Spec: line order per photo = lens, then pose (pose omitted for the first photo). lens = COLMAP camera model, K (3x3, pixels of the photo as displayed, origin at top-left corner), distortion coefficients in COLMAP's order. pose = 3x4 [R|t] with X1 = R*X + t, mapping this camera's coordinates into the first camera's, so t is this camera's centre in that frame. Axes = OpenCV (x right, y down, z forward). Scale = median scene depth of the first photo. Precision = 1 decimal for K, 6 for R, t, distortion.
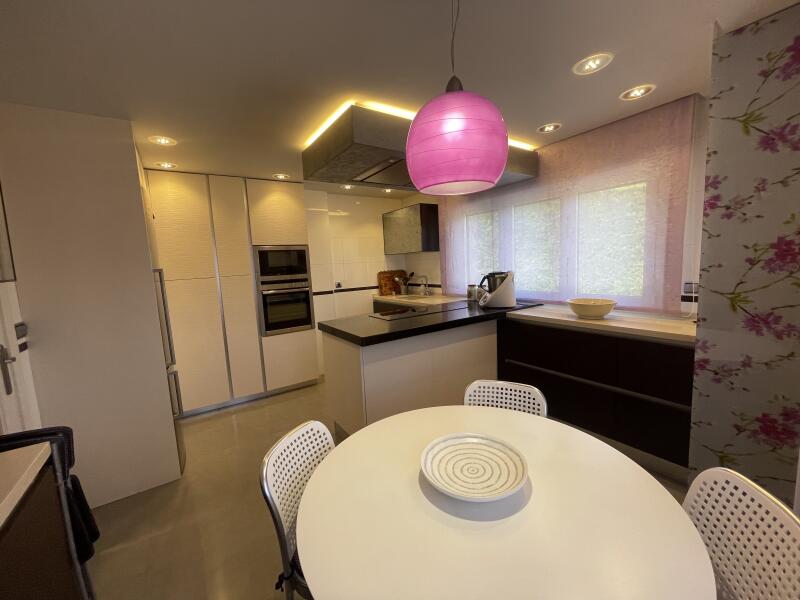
lens RADIAL K [[330.7, 0, 398.9], [0, 330.7, 298.4], [0, 0, 1]] dist [0.001512, 0.000139]
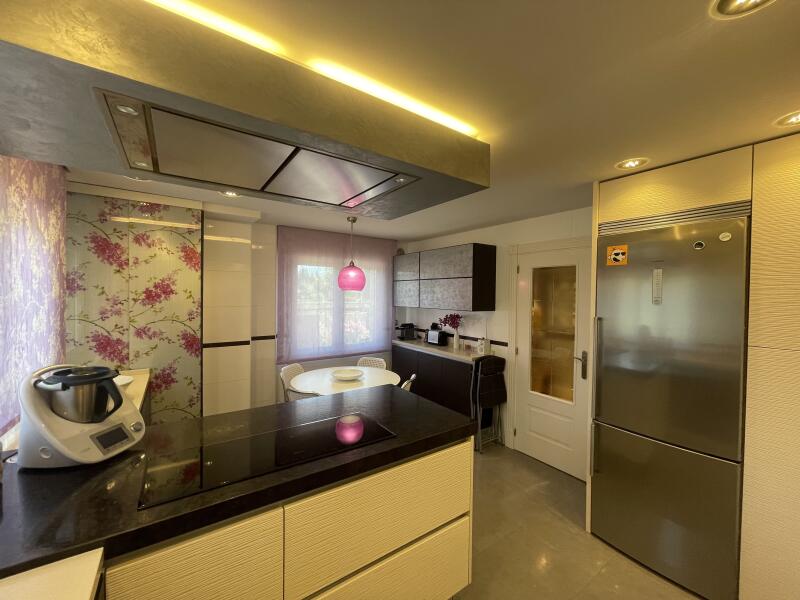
lens RADIAL K [[317.4, 0, 396.1], [0, 317.4, 299.3], [0, 0, 1]] dist [0.001102, 0.000011]
pose [[-0.999324, 0.036063, 0.007089, -0.078016], [0.036666, 0.991503, 0.124811, -0.157358], [-0.002528, 0.124986, -0.992155, 1.072582]]
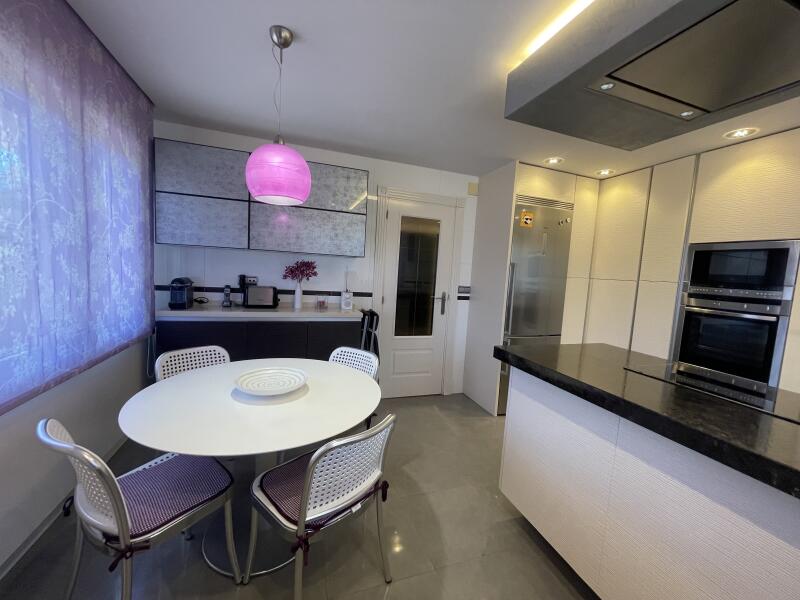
lens RADIAL K [[330.7, 0, 398.9], [0, 330.7, 298.4], [0, 0, 1]] dist [0.001512, 0.000139]
pose [[-0.269082, 0.119304, -0.955699, 0.400093], [-0.150855, 0.974829, 0.164166, -0.055281], [0.951230, 0.188346, -0.244311, 0.505434]]
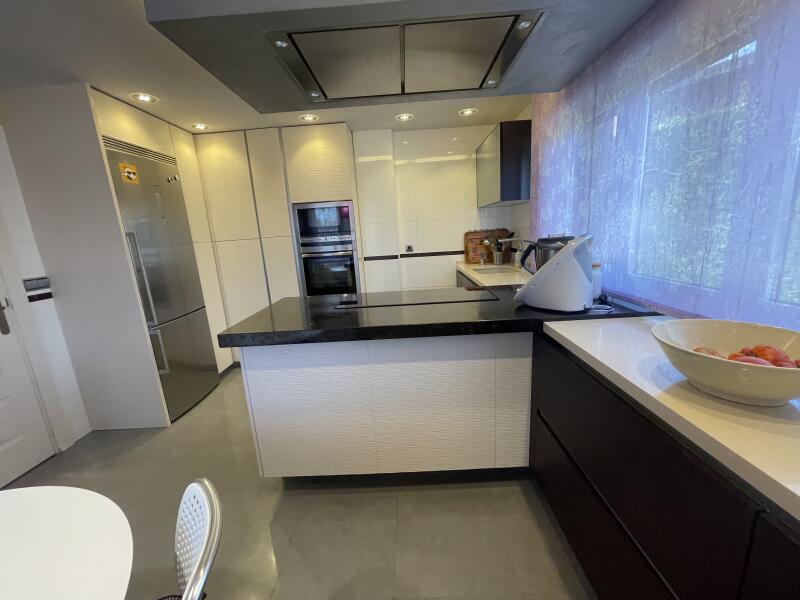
lens RADIAL K [[330.7, 0, 398.9], [0, 330.7, 298.4], [0, 0, 1]] dist [0.001512, 0.000139]
pose [[0.818242, 0.117979, -0.562638, 0.306917], [-0.042584, 0.988465, 0.145342, -0.040129], [0.573295, -0.094965, 0.813827, 0.345187]]
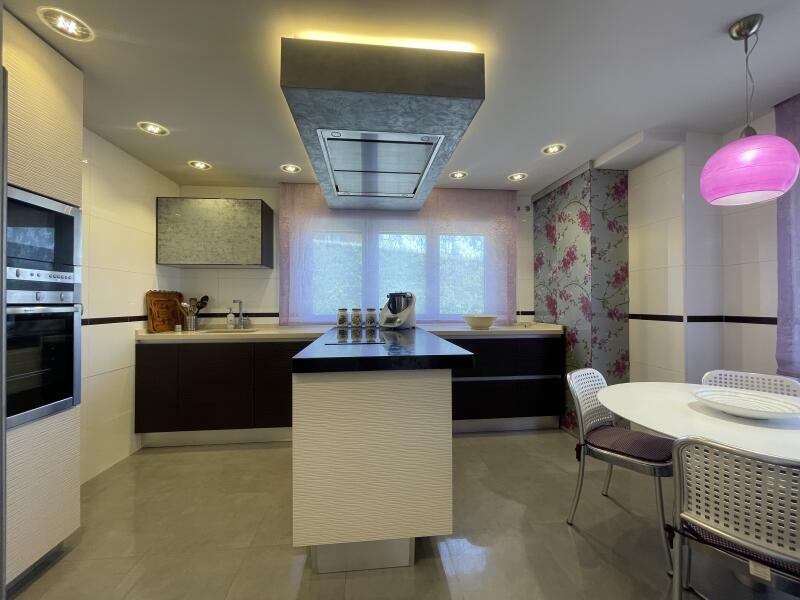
lens RADIAL K [[329.5, 0, 410.3], [0, 329.5, 299.2], [0, 0, 1]] dist [0.000922, 0.000119]
pose [[0.459216, 0.057250, 0.886478, -0.429584], [0.079414, 0.991280, -0.105157, 0.035186], [-0.884768, 0.118688, 0.450665, 0.414669]]
